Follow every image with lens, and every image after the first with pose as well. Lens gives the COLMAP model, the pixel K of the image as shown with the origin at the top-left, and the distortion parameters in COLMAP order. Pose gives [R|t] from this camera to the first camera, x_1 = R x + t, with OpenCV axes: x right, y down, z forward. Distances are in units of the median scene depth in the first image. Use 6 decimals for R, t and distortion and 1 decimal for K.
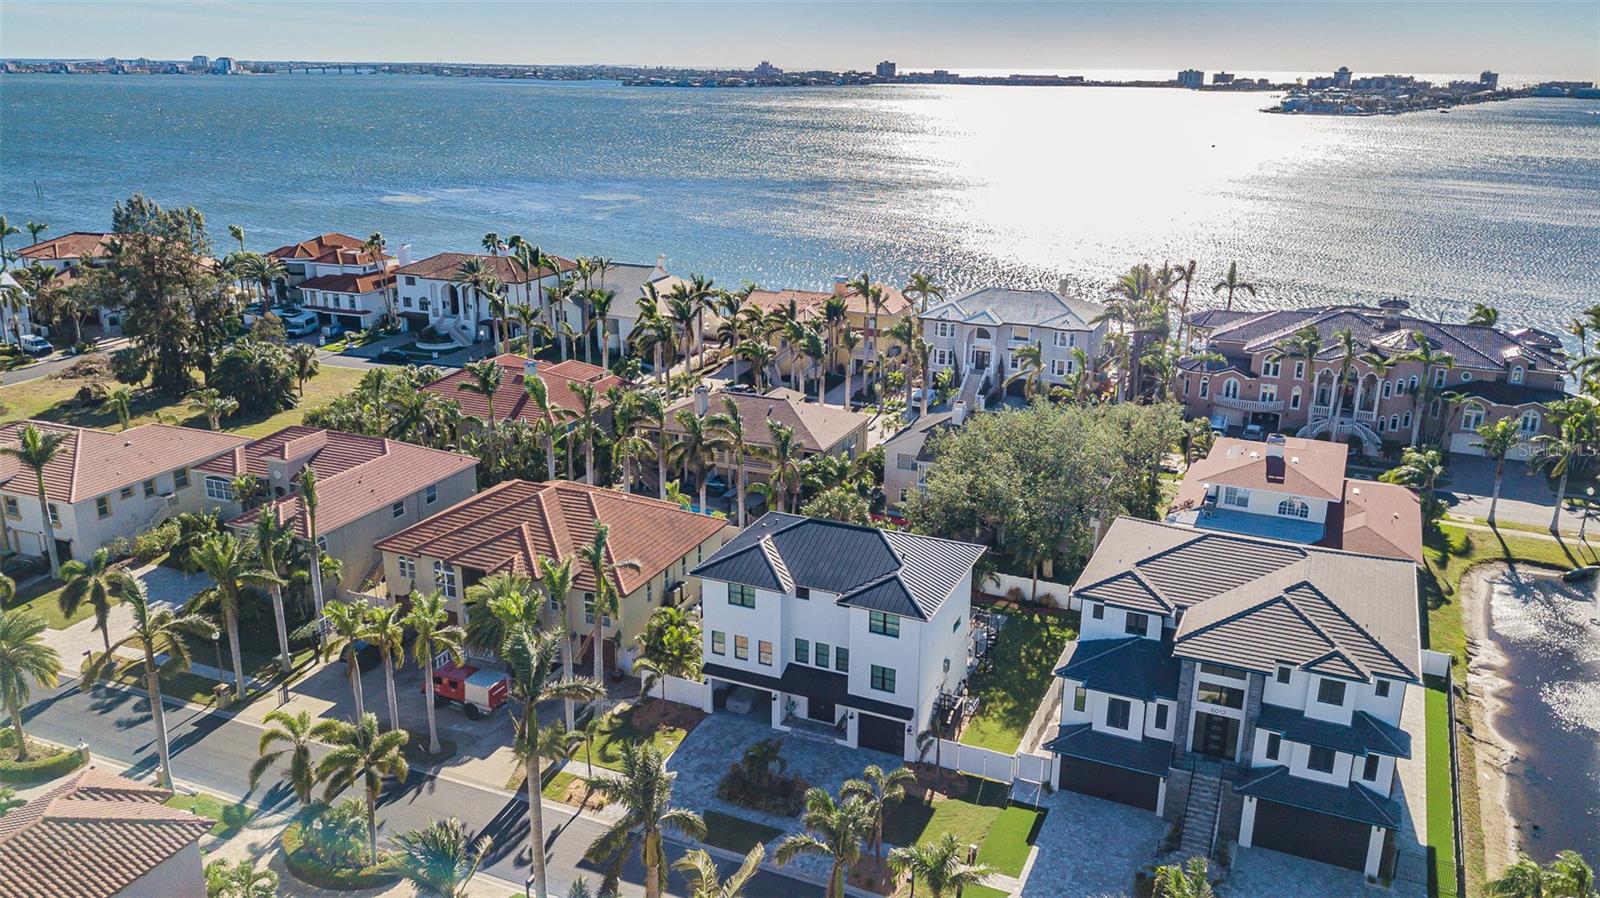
lens RADIAL K [[1224.6, 0, 800.0], [0, 1224.6, 449.0], [0, 0, 1]] dist [0.001487, 0.001028]
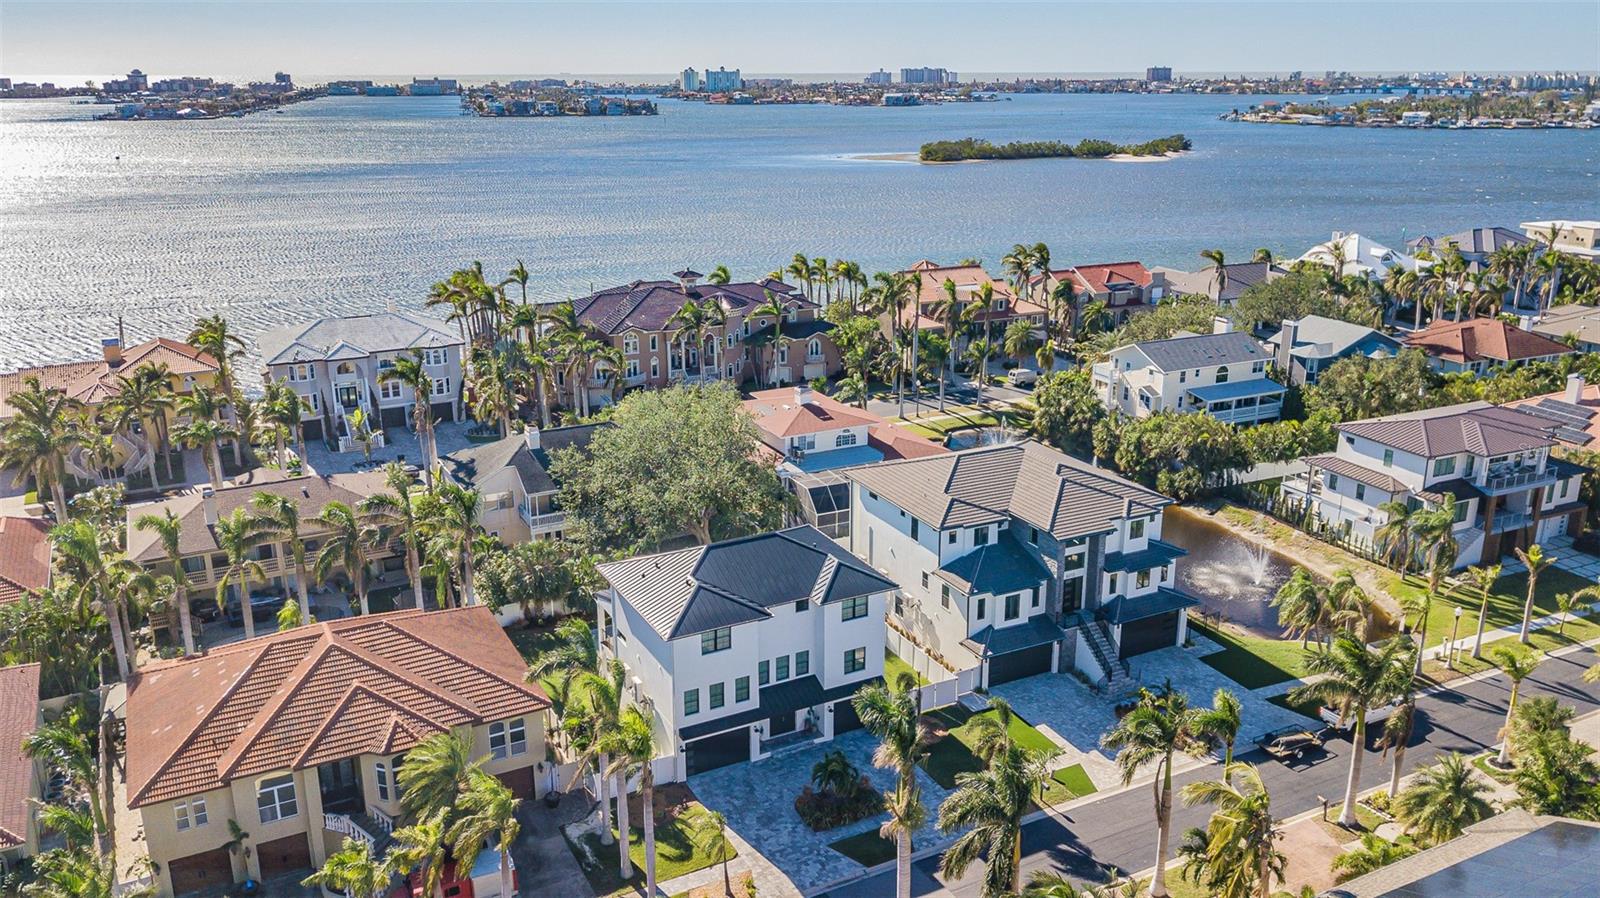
lens RADIAL K [[1224.6, 0, 800.0], [0, 1224.6, 449.0], [0, 0, 1]] dist [0.001487, 0.001028]
pose [[0.620015, -0.242817, 0.746071, -0.508323], [0.243830, 0.963452, 0.110934, -0.083776], [-0.745741, 0.113134, 0.656561, 0.234569]]
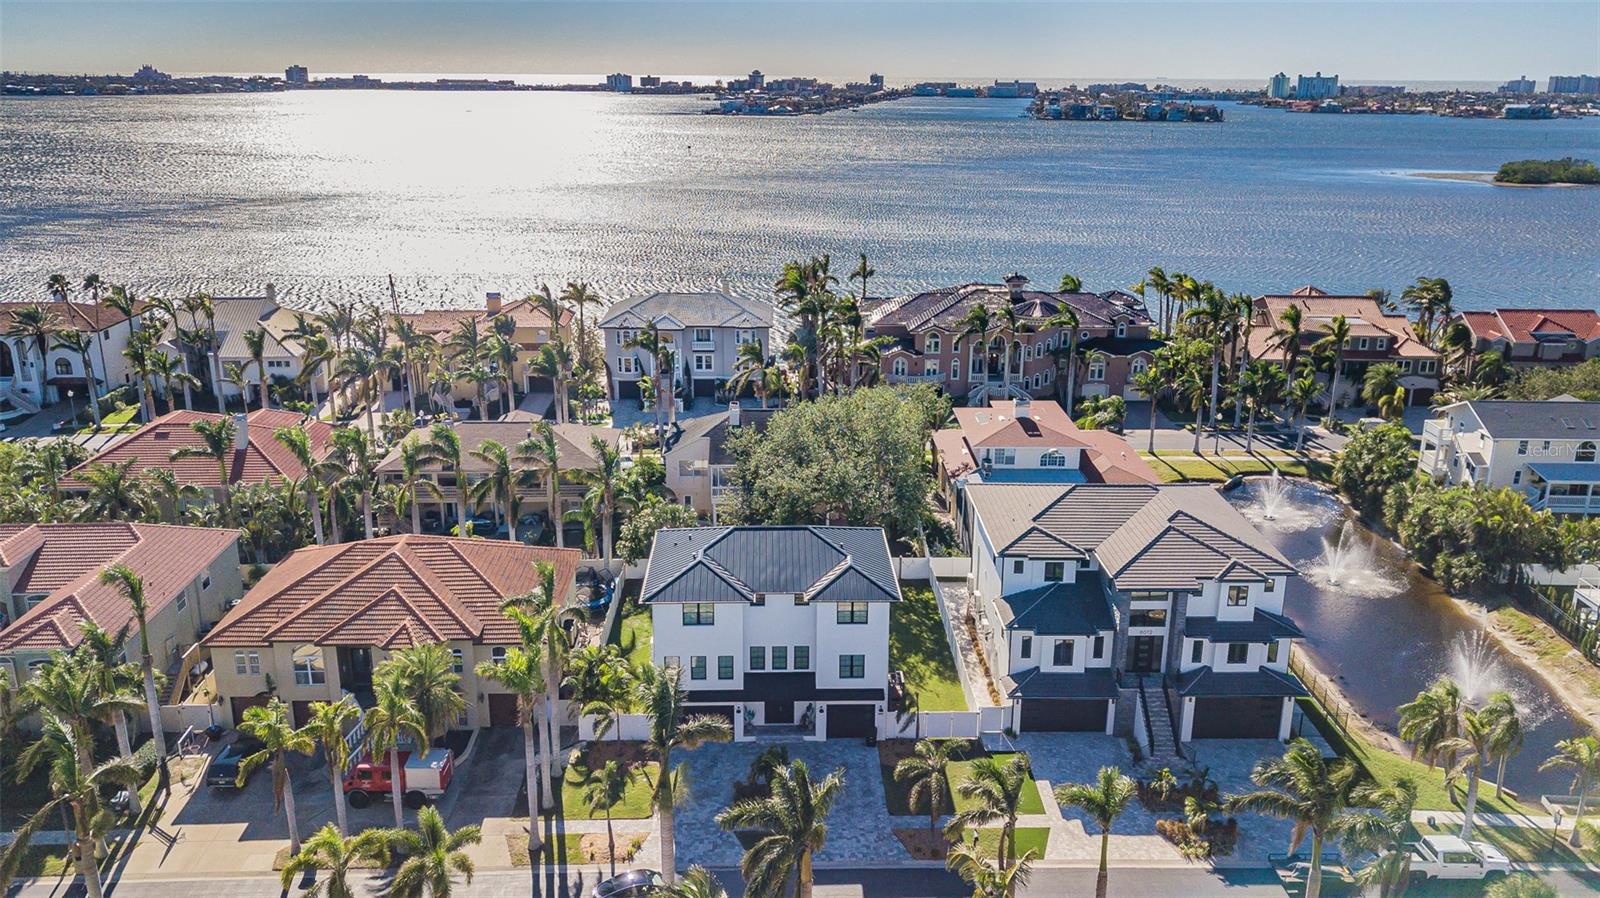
lens RADIAL K [[1241.4, 0, 800.0], [0, 1241.4, 449.0], [0, 0, 1]] dist [0.006499, -0.005849]
pose [[0.902321, -0.128678, 0.411410, -0.275148], [0.131552, 0.991077, 0.021459, -0.016673], [-0.410500, 0.034759, 0.911198, 0.040156]]
